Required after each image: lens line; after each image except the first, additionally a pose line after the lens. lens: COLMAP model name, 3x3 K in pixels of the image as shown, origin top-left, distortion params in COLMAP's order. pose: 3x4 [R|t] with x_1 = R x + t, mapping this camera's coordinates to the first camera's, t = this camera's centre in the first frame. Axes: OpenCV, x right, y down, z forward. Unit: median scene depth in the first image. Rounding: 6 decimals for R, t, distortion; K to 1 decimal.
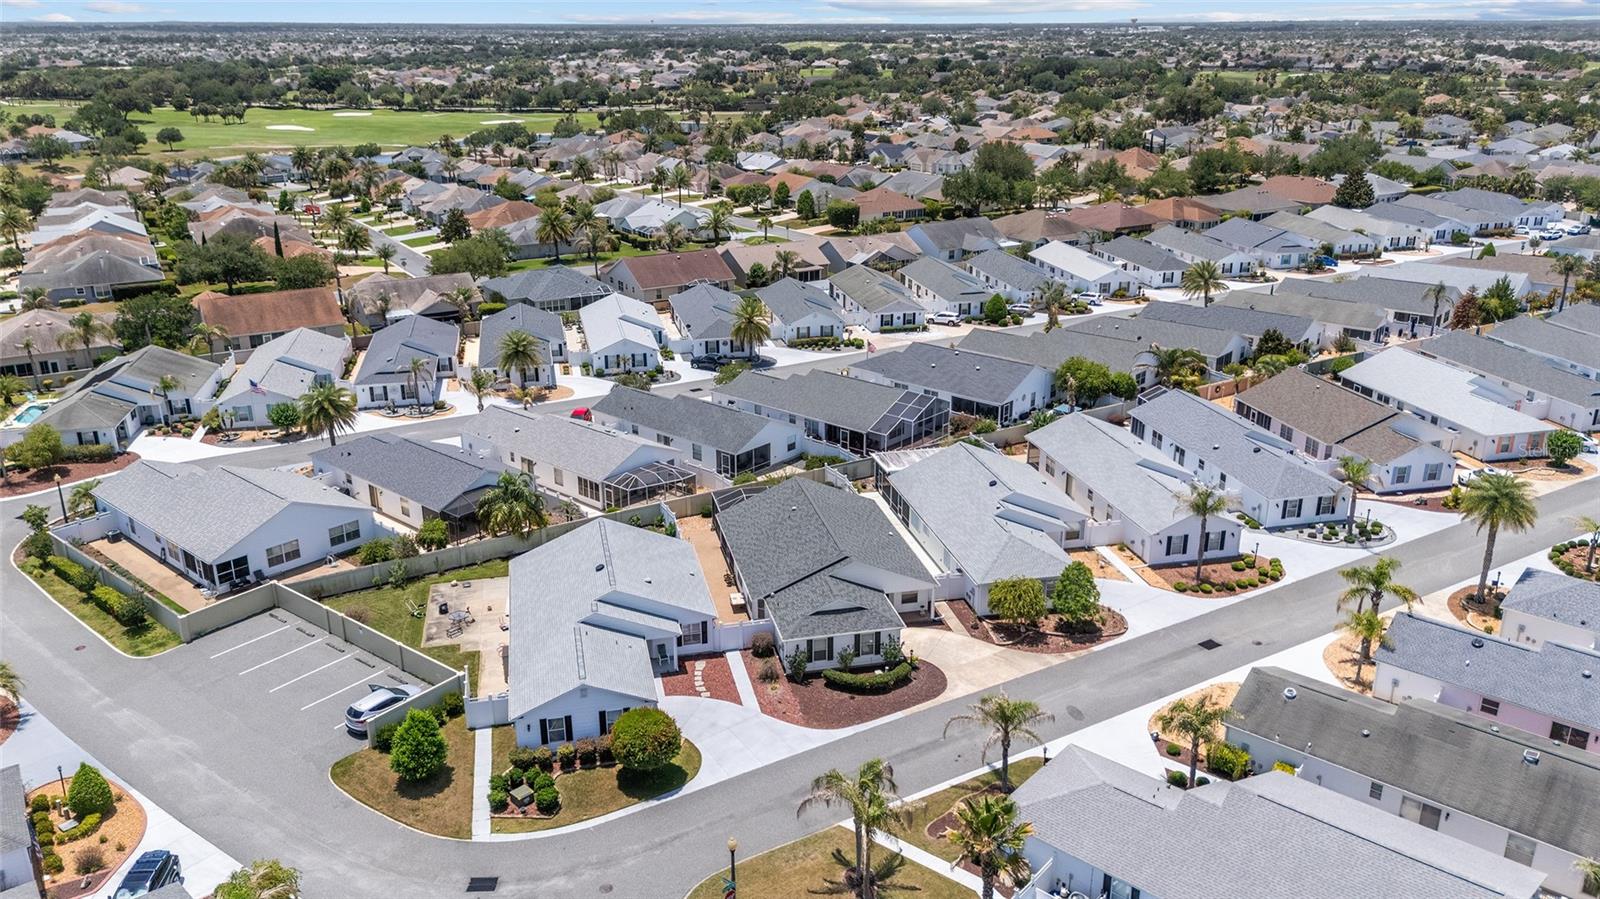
lens RADIAL K [[1183.0, 0, 806.8], [0, 1183.0, 455.6], [0, 0, 1]] dist [0.082487, -0.104199]
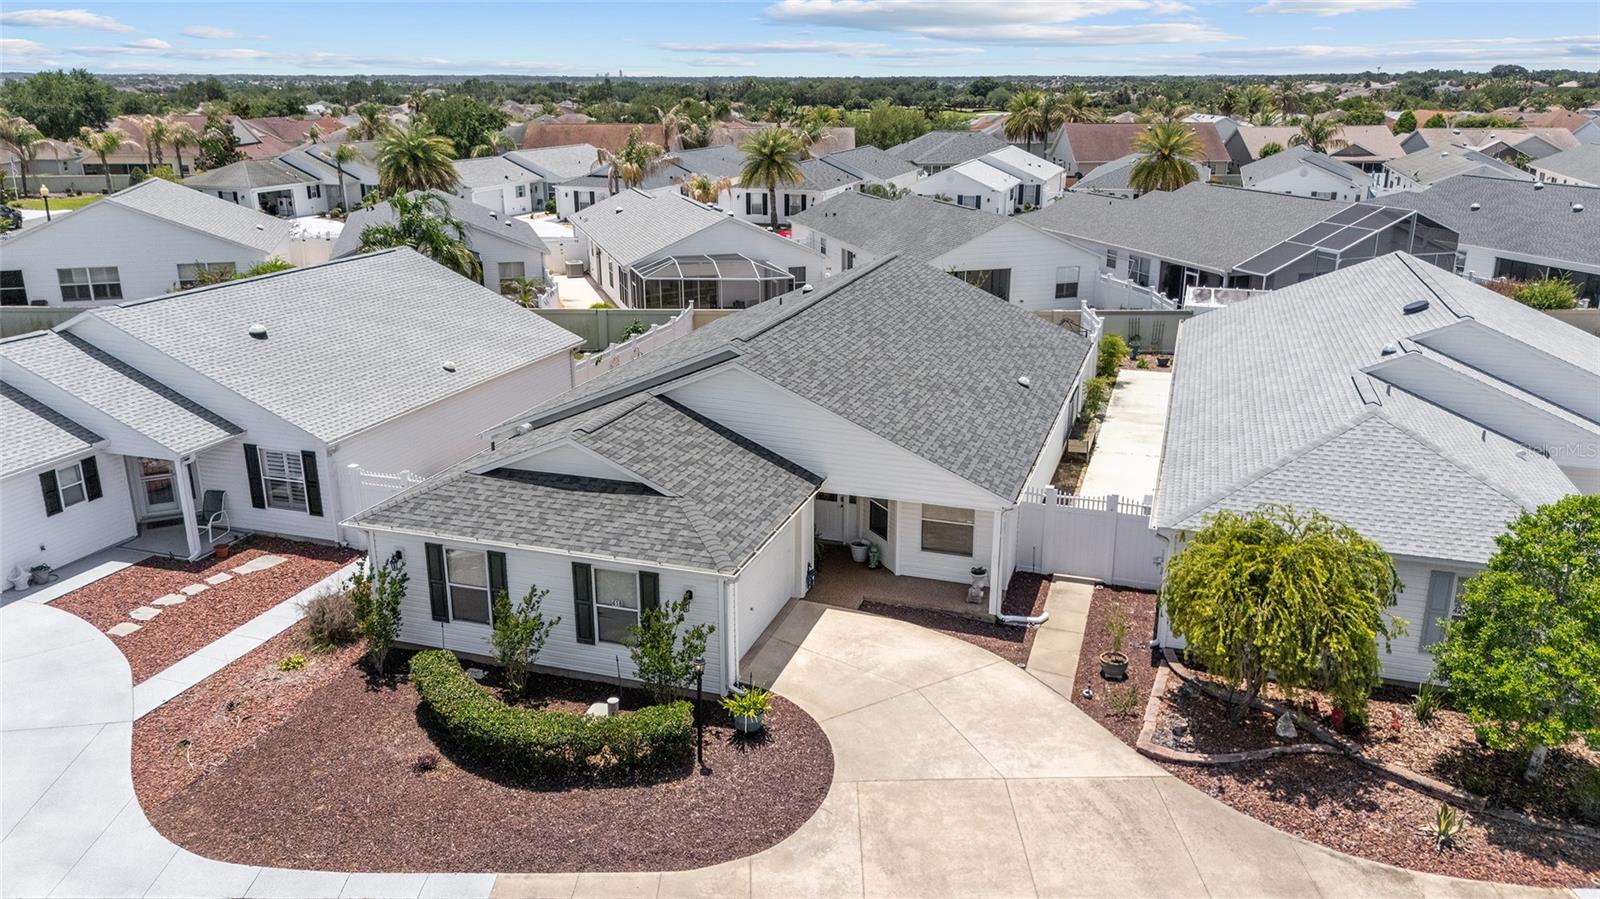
lens RADIAL K [[1175.0, 0, 807.8], [0, 1175.0, 450.2], [0, 0, 1]] dist [0.071829, -0.081336]
pose [[0.852146, 0.158780, -0.498634, 0.211992], [-0.179425, 0.983749, 0.006626, 0.104443], [0.491583, 0.083821, 0.866787, 0.723307]]
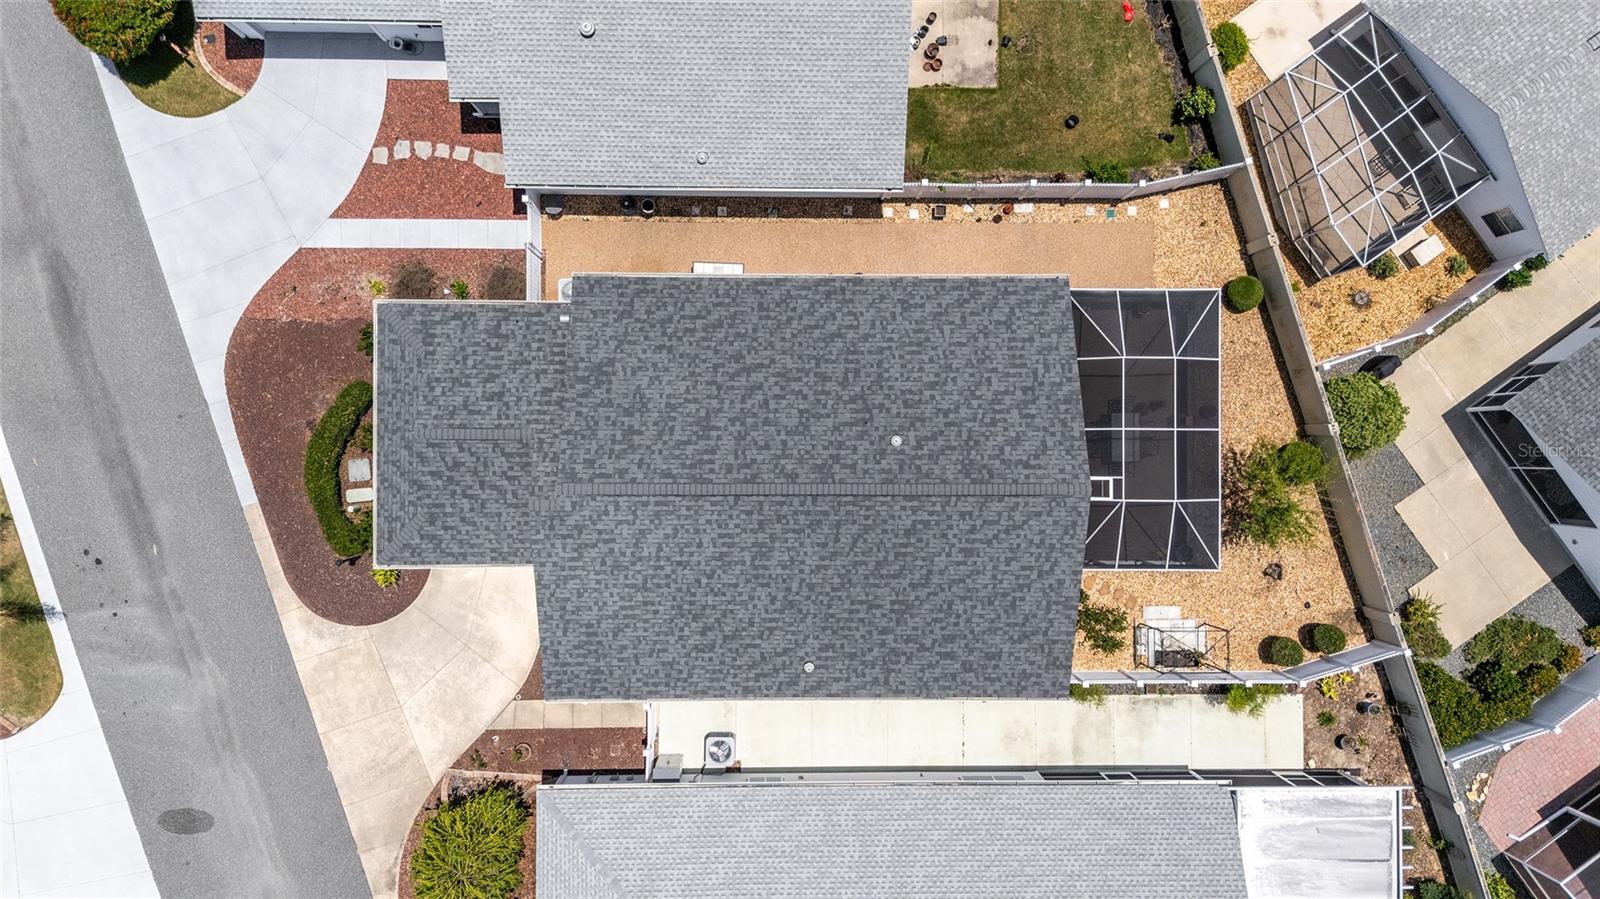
lens RADIAL K [[1183.0, 0, 806.8], [0, 1183.0, 455.6], [0, 0, 1]] dist [0.082487, -0.104199]
pose [[-0.227818, 0.973638, -0.011324, 0.006499], [-0.351393, -0.071364, 0.933504, -0.334322], [0.908087, 0.216649, 0.358387, 0.911900]]
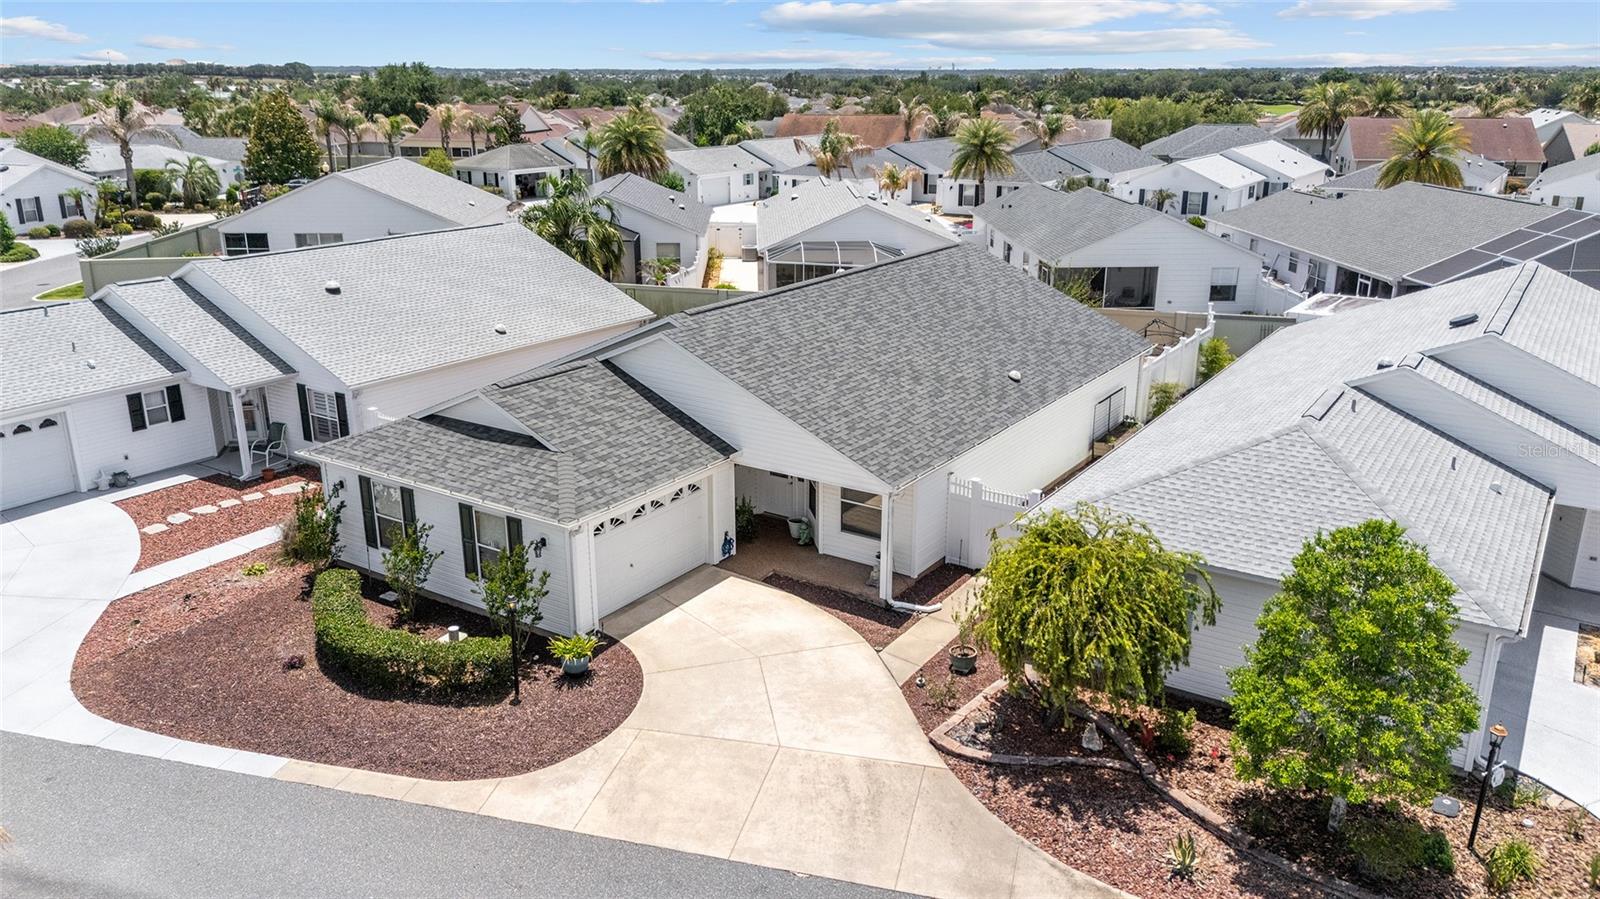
lens RADIAL K [[1183.0, 0, 806.8], [0, 1183.0, 455.6], [0, 0, 1]] dist [0.082487, -0.104199]
pose [[0.685064, 0.226073, -0.692515, 0.298456], [-0.249802, 0.965892, 0.068203, 0.087748], [0.684314, 0.126268, 0.718172, 0.775851]]
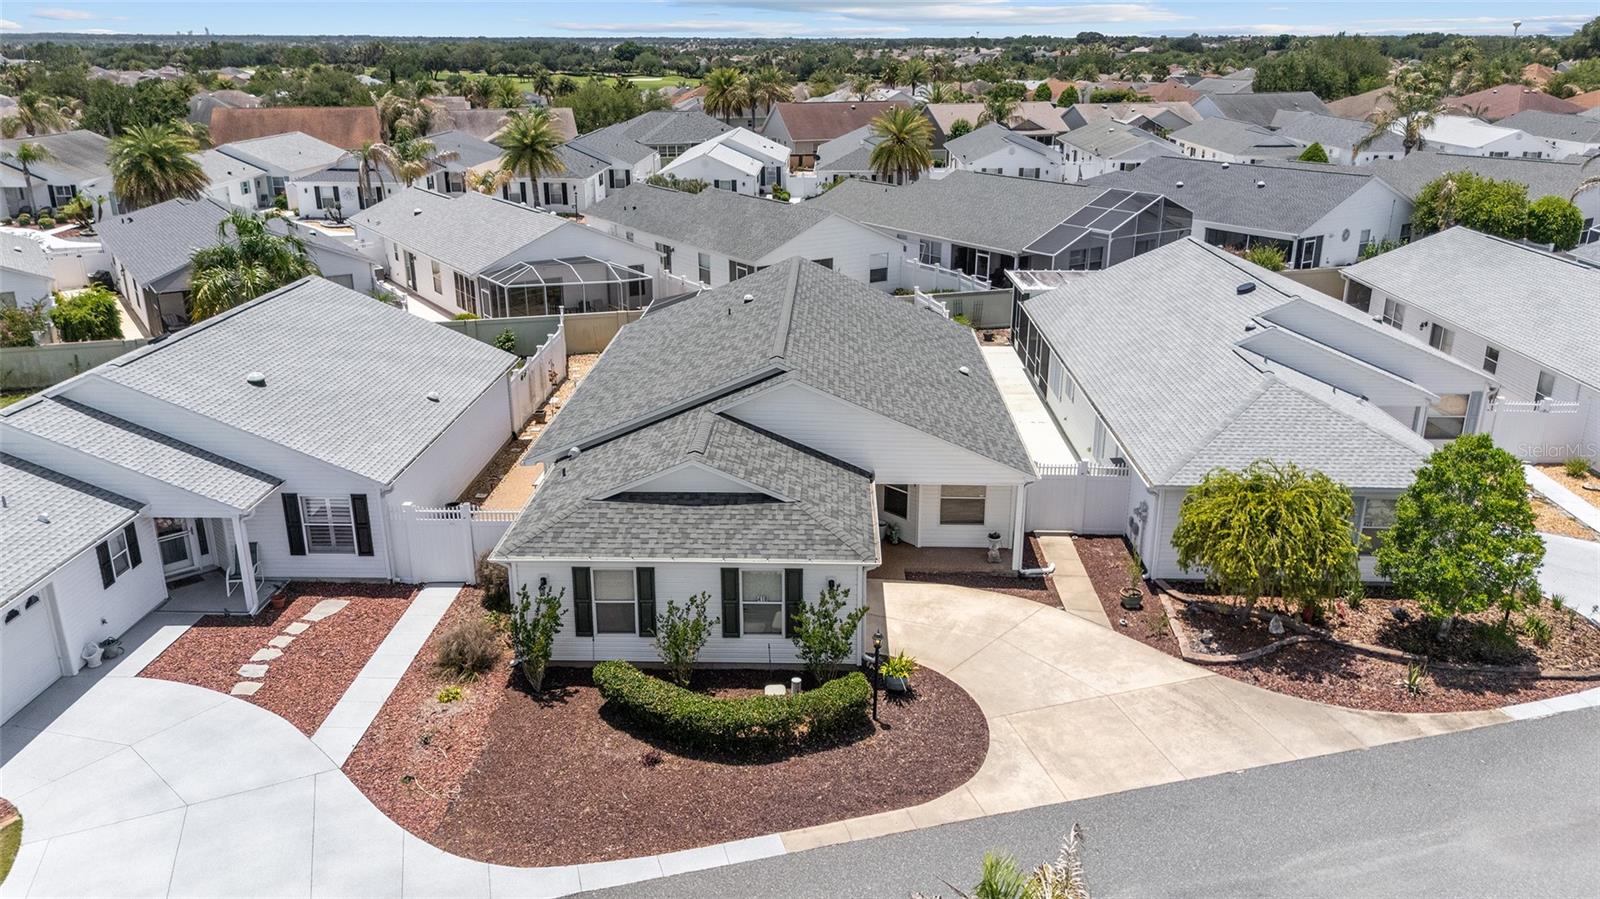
lens RADIAL K [[1175.0, 0, 807.8], [0, 1175.0, 450.2], [0, 0, 1]] dist [0.071829, -0.081336]
pose [[0.967168, 0.085540, -0.239308, 0.129510], [-0.088608, 0.996064, -0.002073, 0.108860], [0.238188, 0.023209, 0.970942, 0.639830]]
